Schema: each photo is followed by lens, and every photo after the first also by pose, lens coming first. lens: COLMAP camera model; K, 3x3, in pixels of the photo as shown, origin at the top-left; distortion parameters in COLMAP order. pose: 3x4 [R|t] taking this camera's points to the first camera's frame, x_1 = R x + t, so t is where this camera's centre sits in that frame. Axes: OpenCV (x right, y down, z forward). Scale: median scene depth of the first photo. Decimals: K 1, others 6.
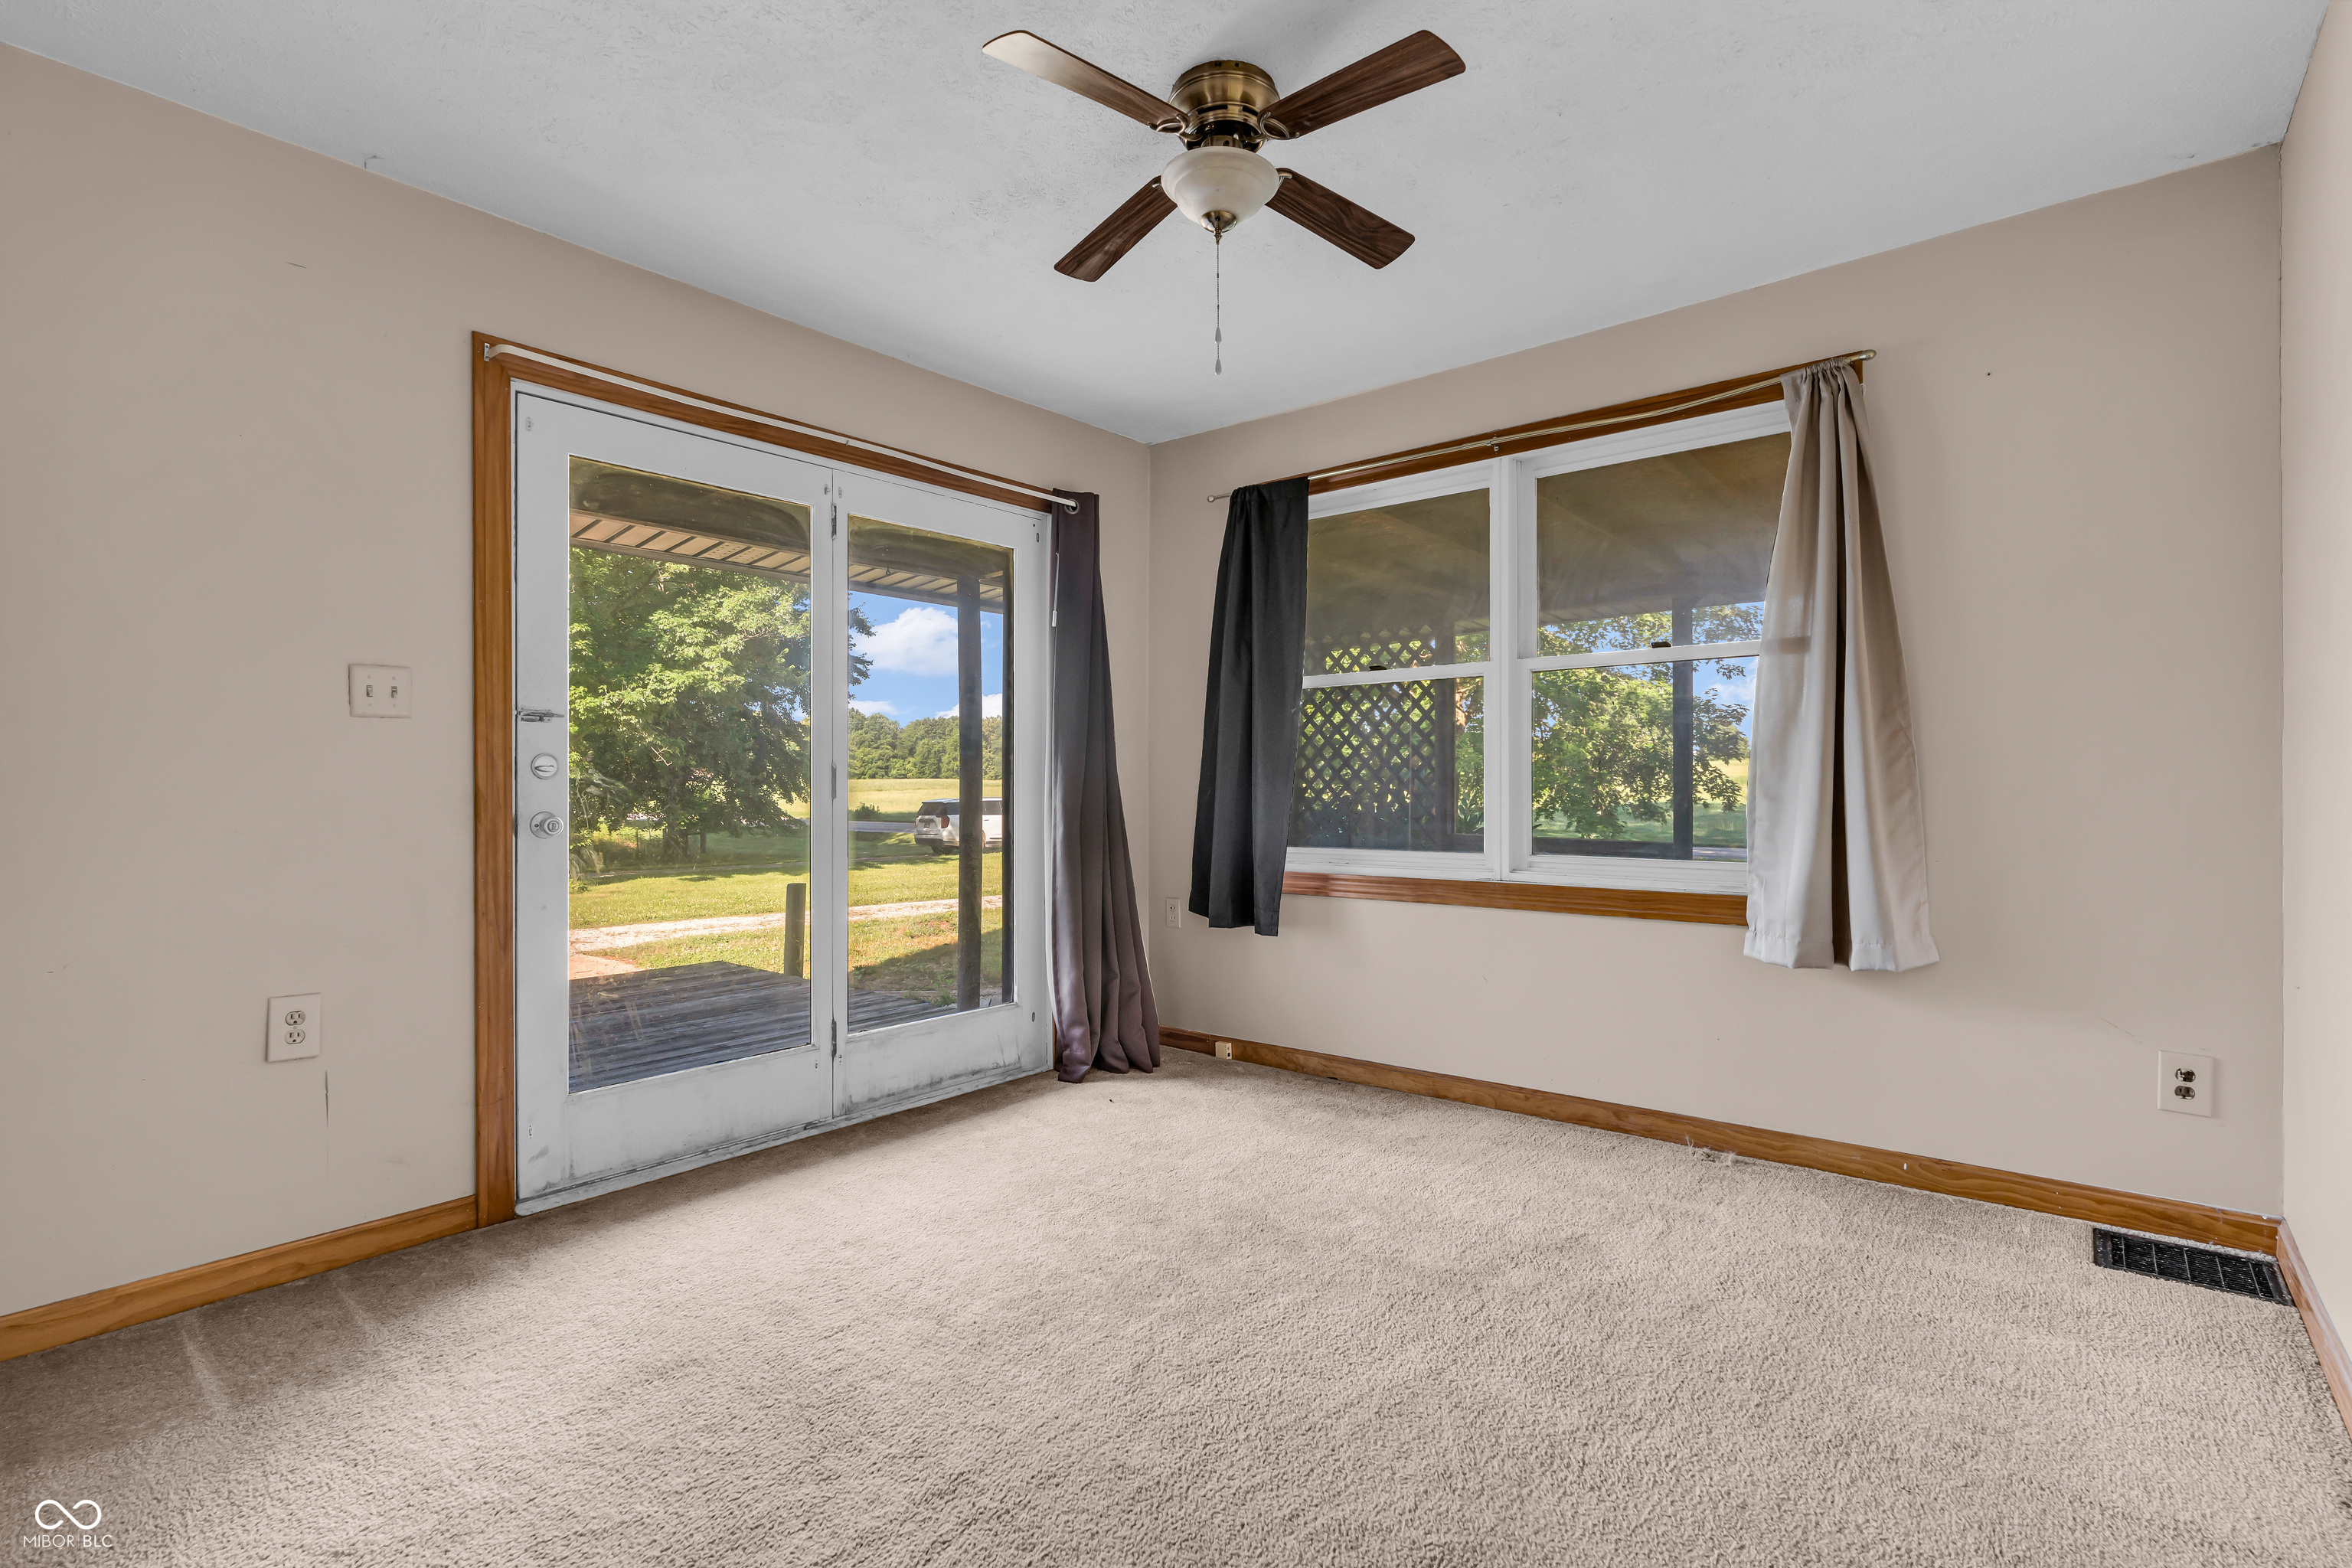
lens RADIAL K [[1094.3, 0, 1176.0], [0, 1094.3, 784.0], [0, 0, 1]] dist [-0.004889, 0.001224]
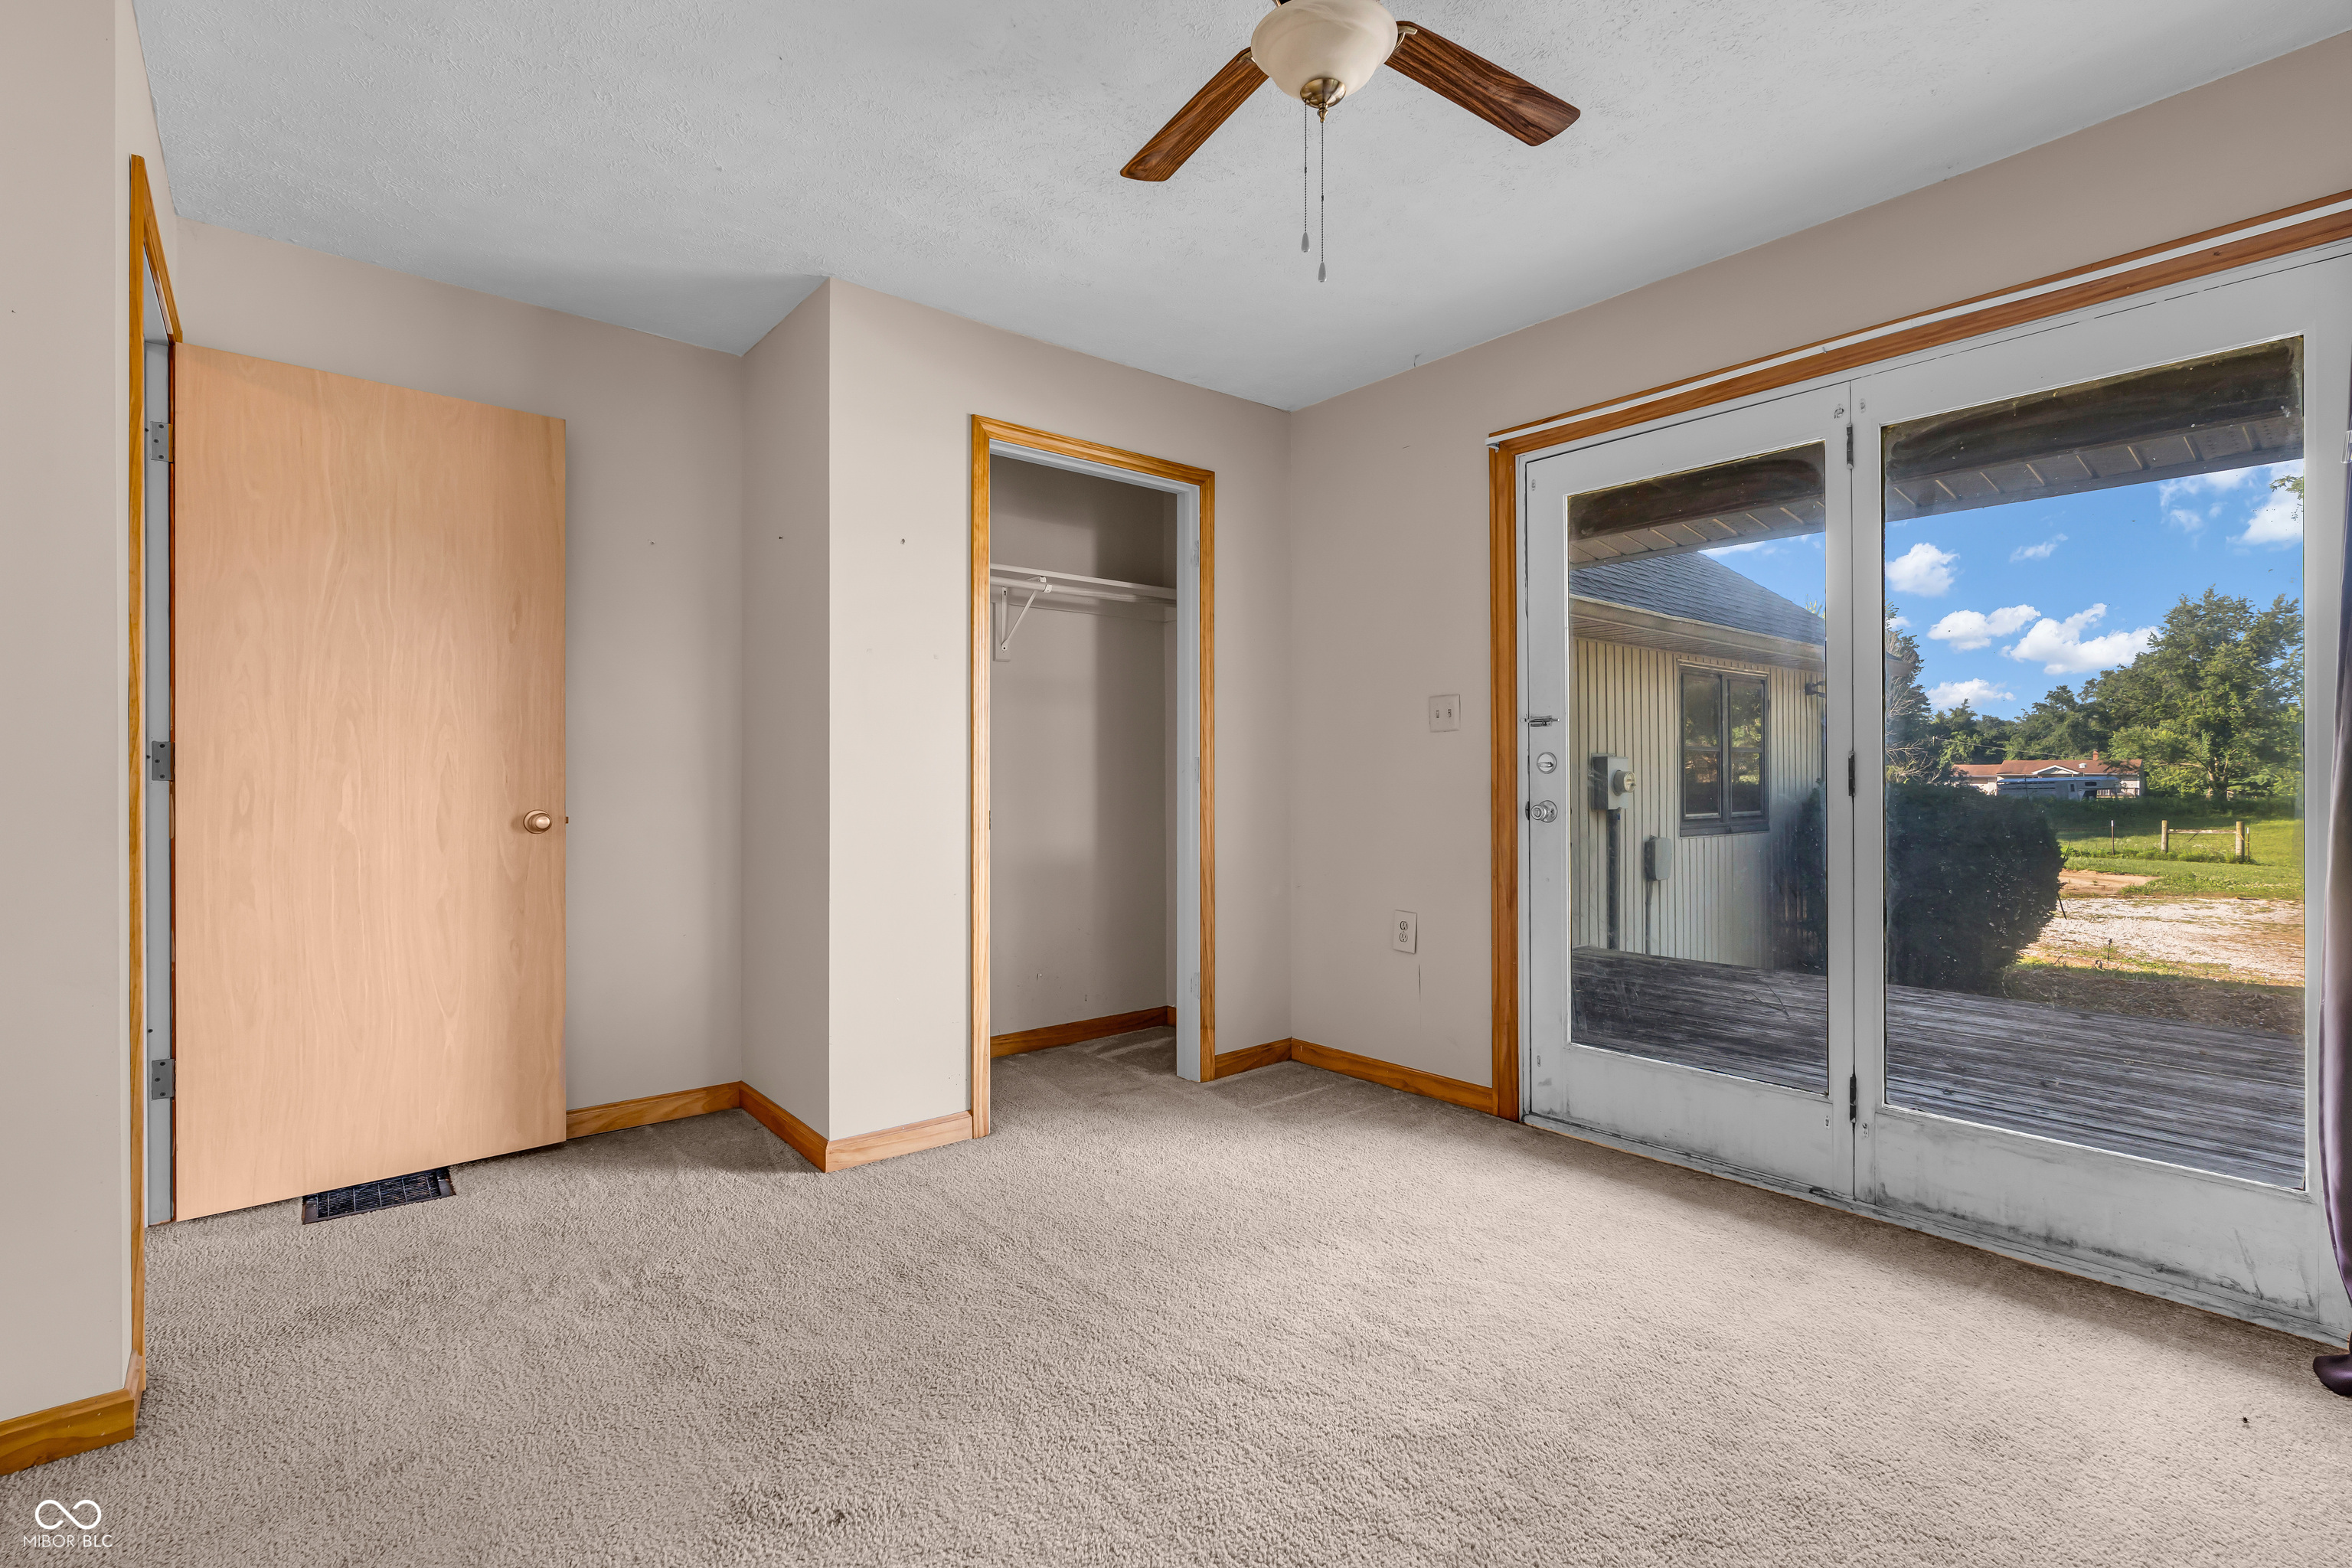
lens RADIAL K [[1094.3, 0, 1176.0], [0, 1094.3, 784.0], [0, 0, 1]] dist [-0.004889, 0.001224]
pose [[-0.187681, 0.010207, -0.982177, 0.662976], [0.004174, 0.999945, 0.009594, -0.006057], [0.982221, -0.002299, -0.187713, 0.799165]]
